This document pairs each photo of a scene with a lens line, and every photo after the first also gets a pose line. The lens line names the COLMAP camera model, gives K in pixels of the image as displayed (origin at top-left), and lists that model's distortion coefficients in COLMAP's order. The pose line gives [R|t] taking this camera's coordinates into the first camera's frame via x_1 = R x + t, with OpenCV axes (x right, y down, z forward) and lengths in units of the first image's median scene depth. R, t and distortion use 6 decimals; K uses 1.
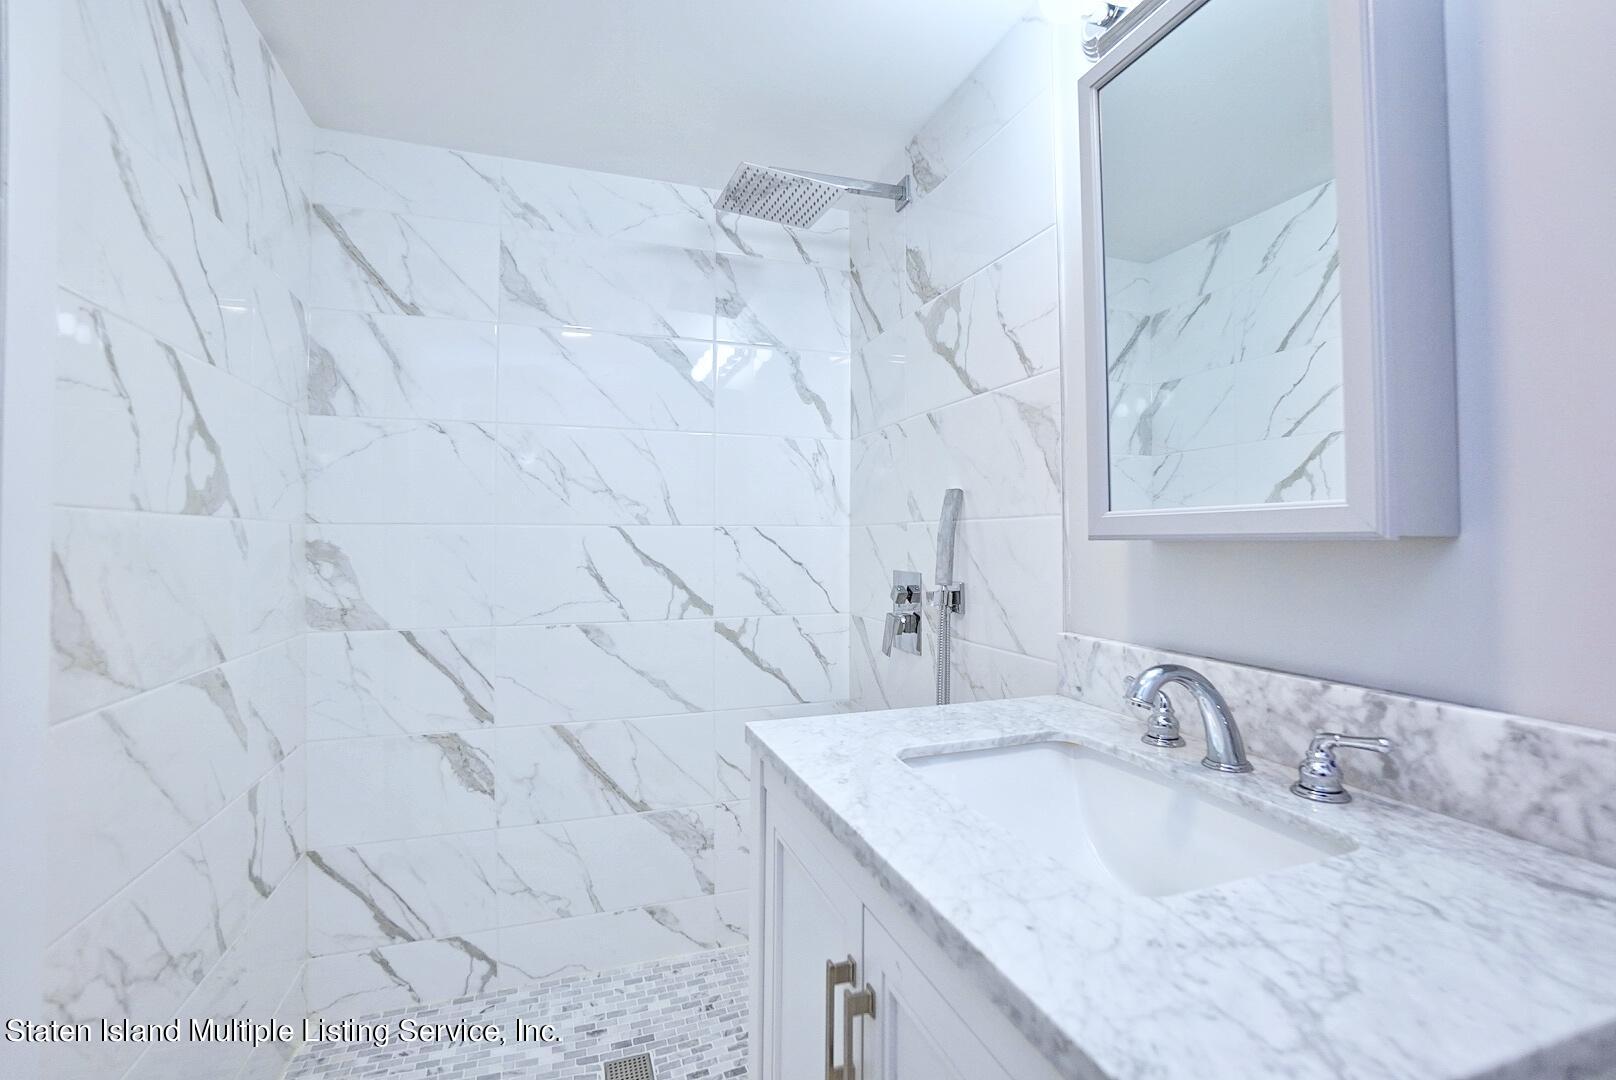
lens RADIAL K [[718.5, 0, 803.0], [0, 718.5, 528.1], [0, 0, 1]] dist [-0.063733, 0.024107]
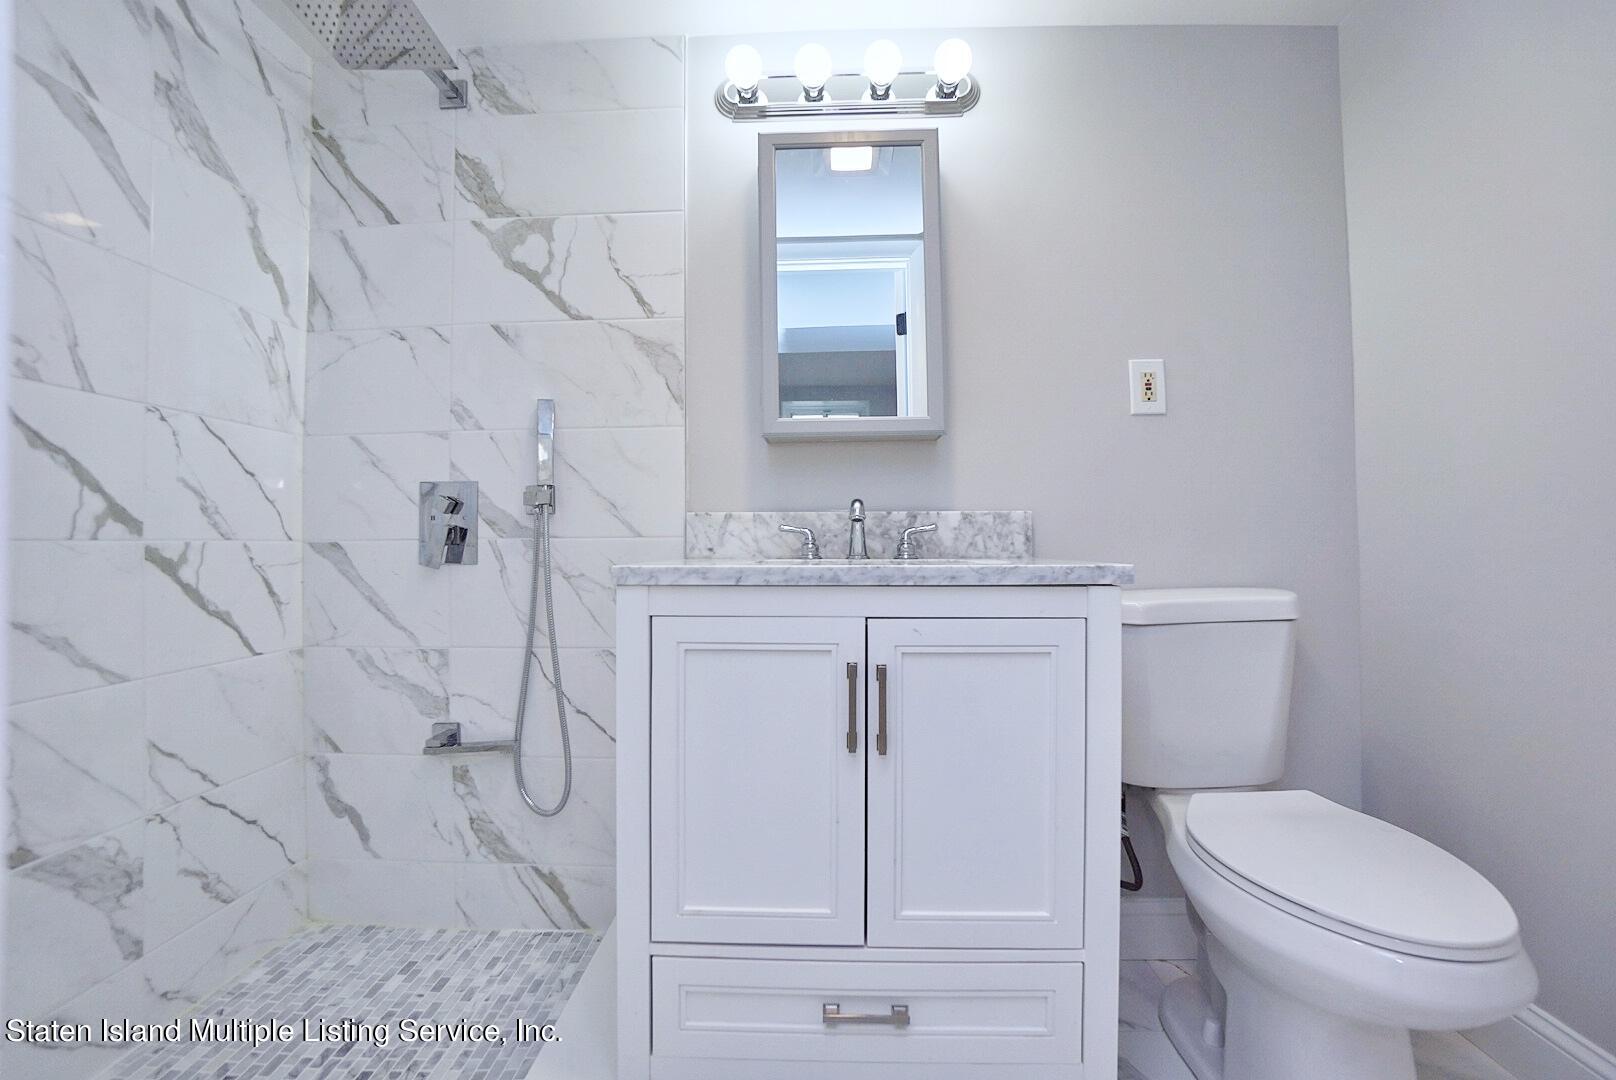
lens RADIAL K [[718.5, 0, 803.0], [0, 718.5, 528.1], [0, 0, 1]] dist [-0.063733, 0.024107]
pose [[0.367829, 0.018299, 0.929713, -0.518444], [-0.006625, 0.999833, -0.017058, 0.125267], [-0.929870, 0.000115, 0.367889, 0.189090]]
